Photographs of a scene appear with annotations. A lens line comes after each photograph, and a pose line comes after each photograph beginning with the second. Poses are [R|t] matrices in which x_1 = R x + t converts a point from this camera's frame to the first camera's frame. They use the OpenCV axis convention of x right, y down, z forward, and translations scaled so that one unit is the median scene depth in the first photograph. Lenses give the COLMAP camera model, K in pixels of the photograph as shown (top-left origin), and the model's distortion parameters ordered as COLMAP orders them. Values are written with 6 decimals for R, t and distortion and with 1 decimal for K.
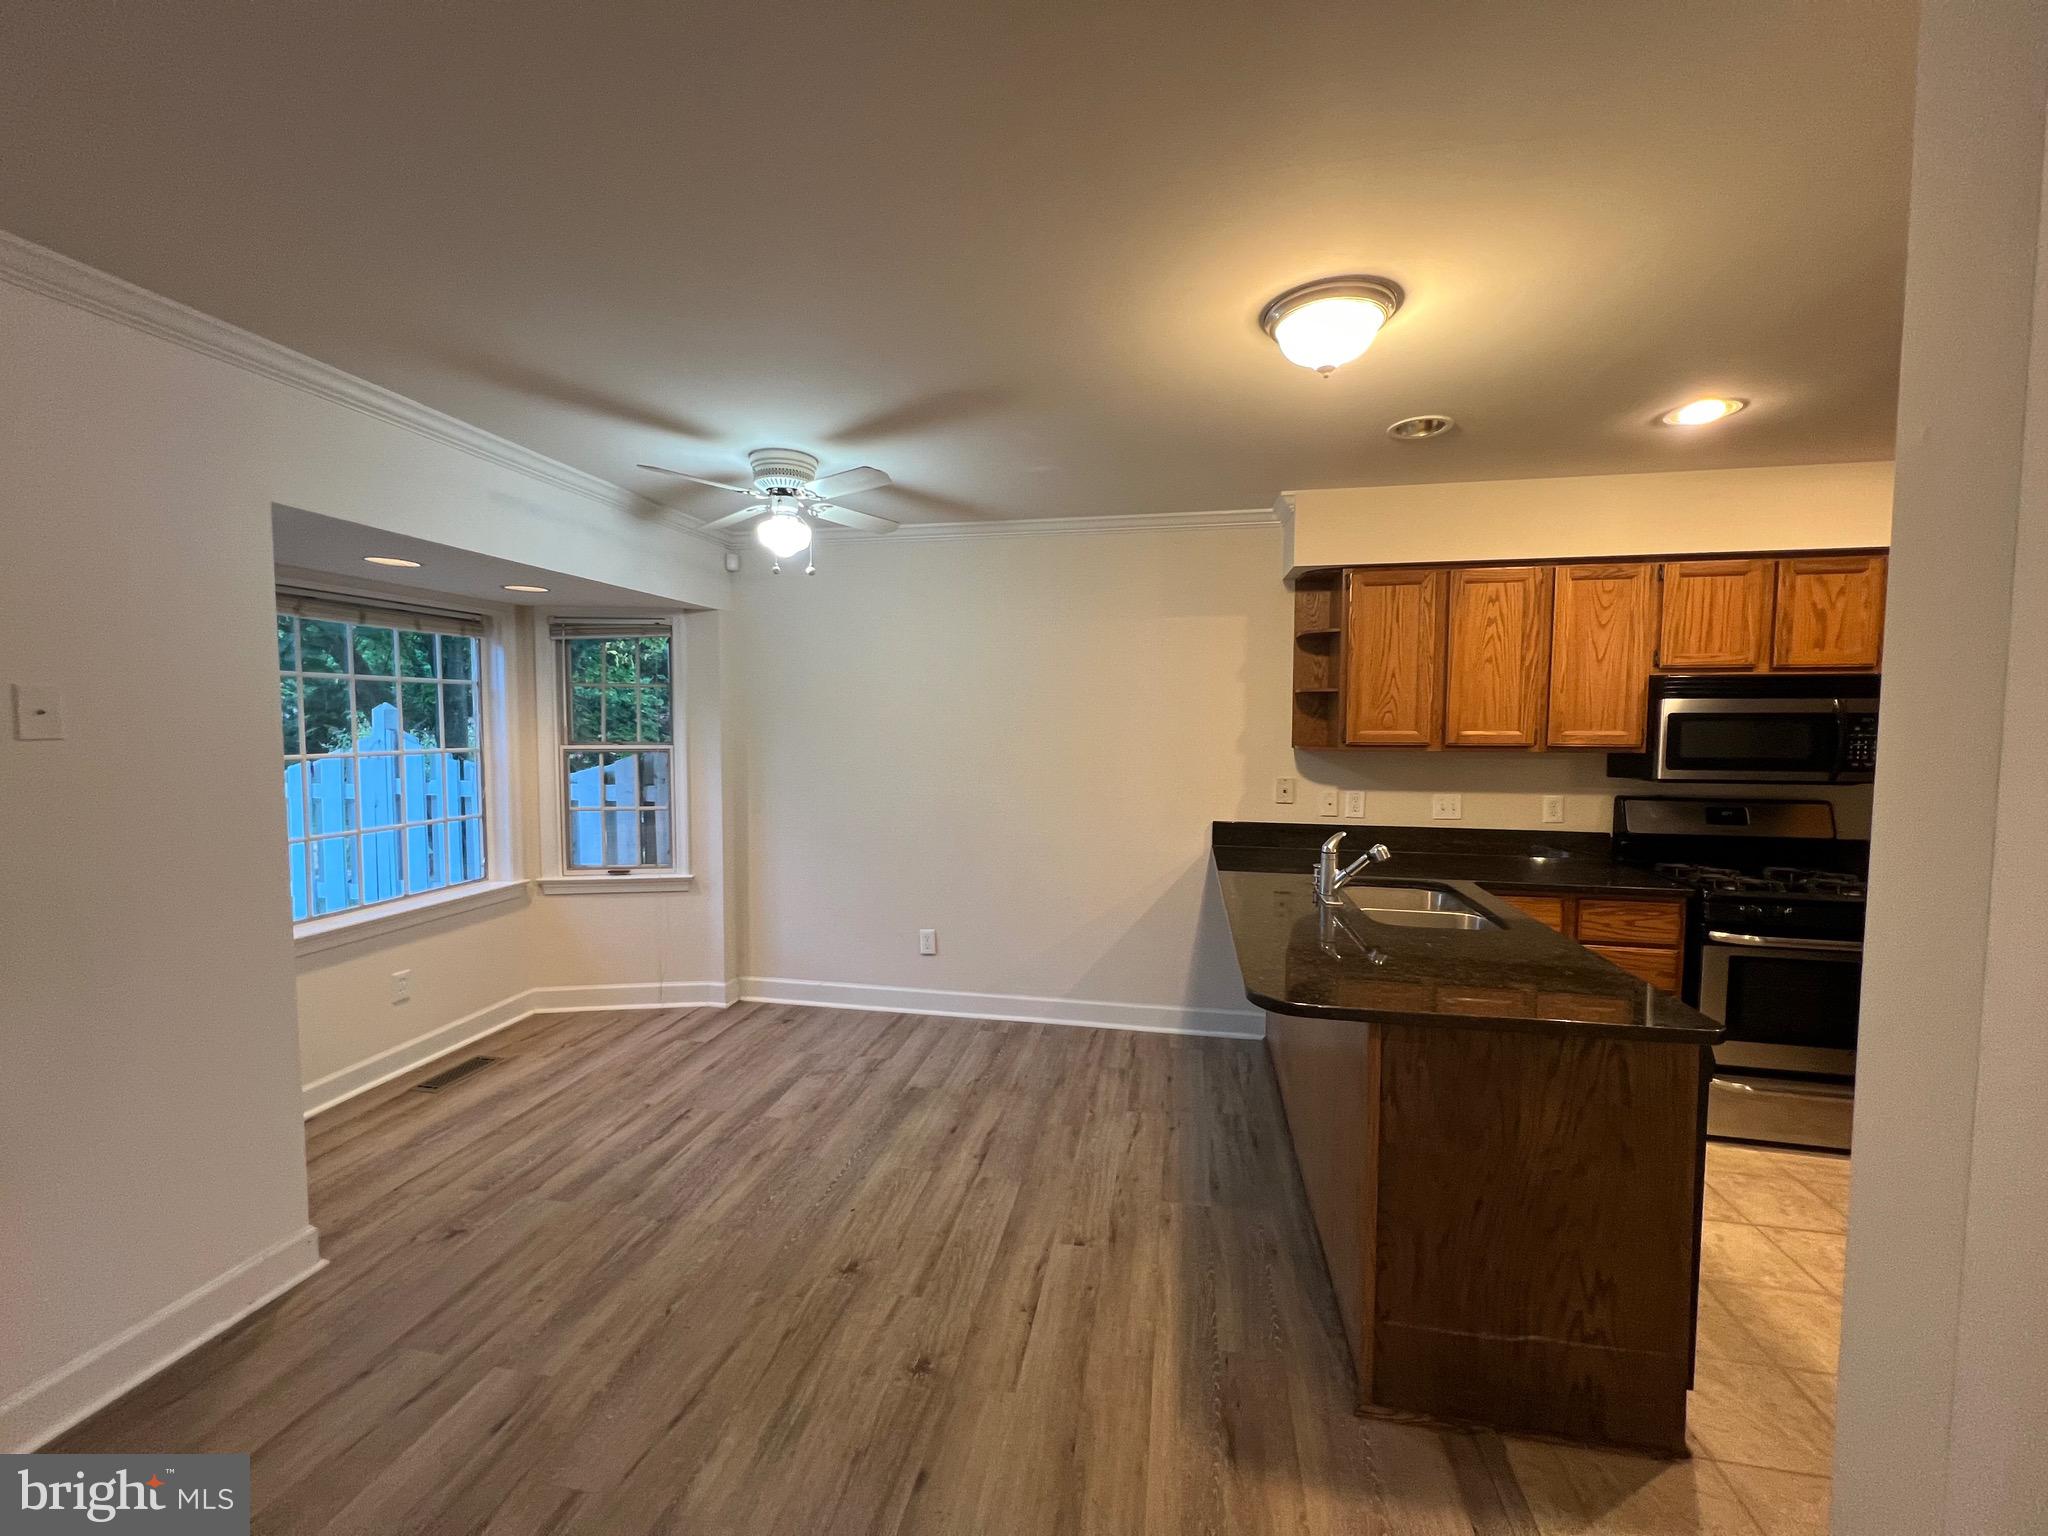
lens RADIAL K [[817.3, 0, 1024.0], [0, 817.3, 768.0], [0, 0, 1]] dist [0.000150, 0.000852]
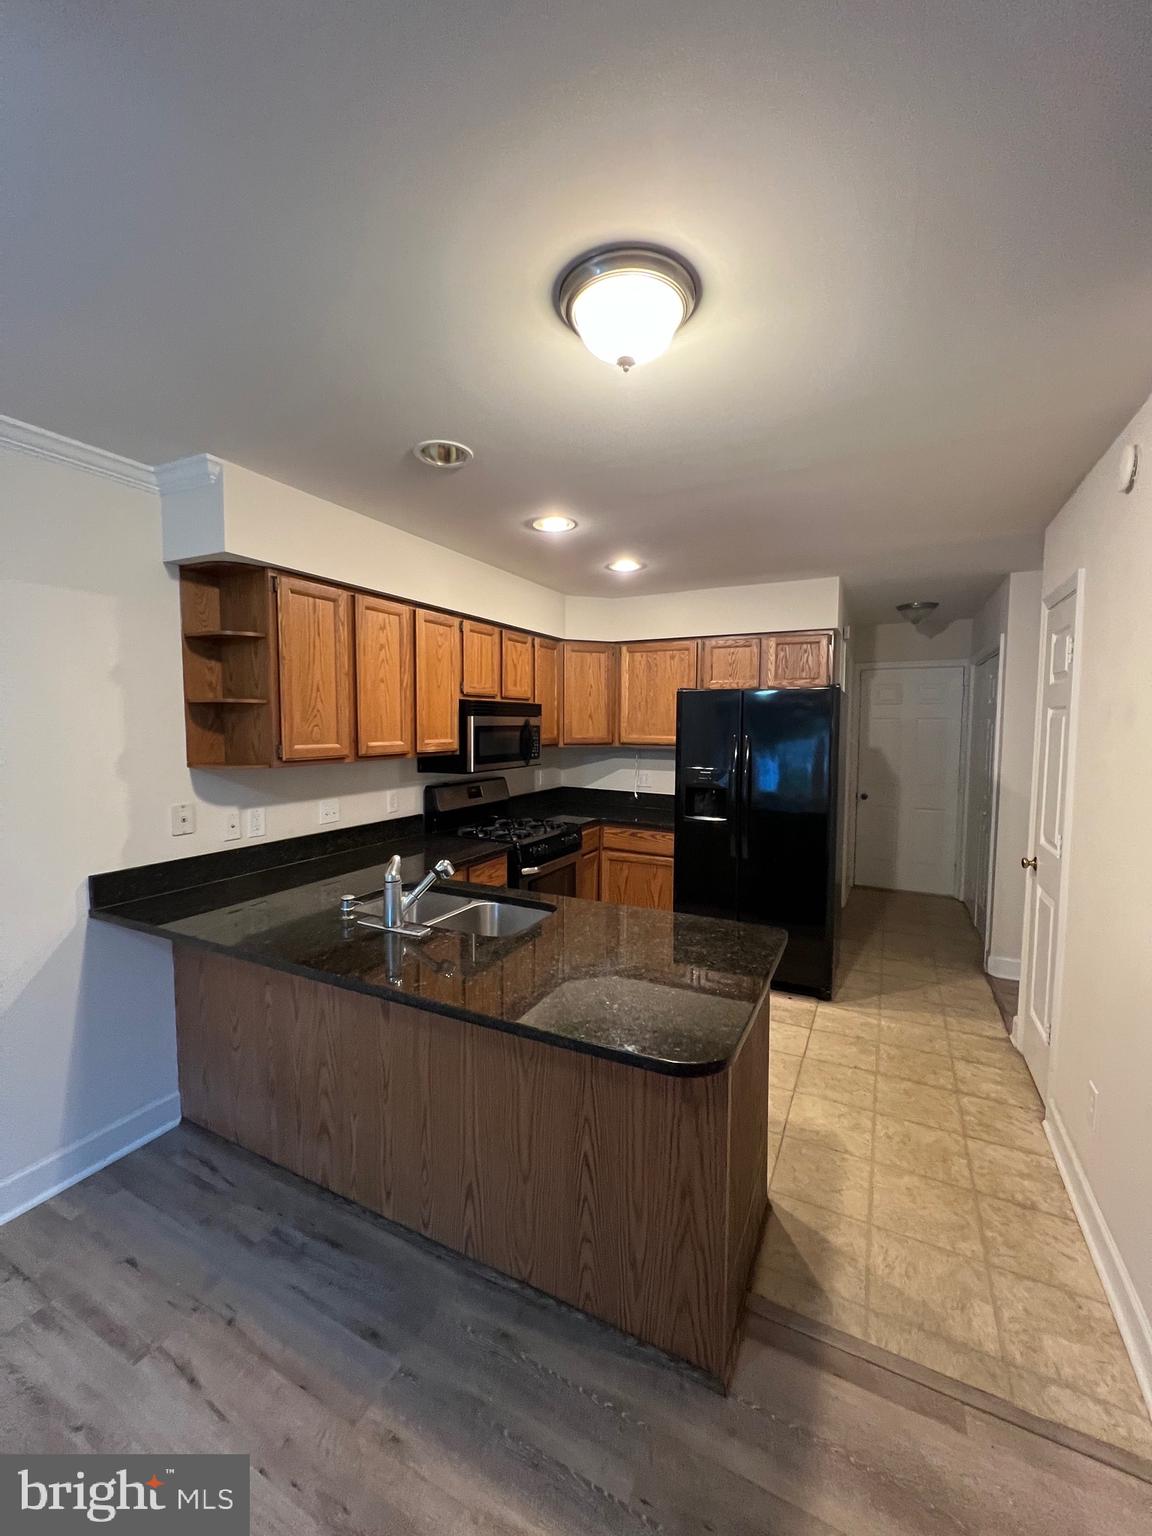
lens RADIAL K [[613.0, 0, 576.0], [0, 613.0, 768.0], [0, 0, 1]] dist [0.000150, 0.000852]
pose [[0.274479, -0.073360, 0.958791, -0.191700], [0.054356, 0.996675, 0.060698, -0.046569], [-0.960056, 0.035455, 0.277554, 0.503499]]
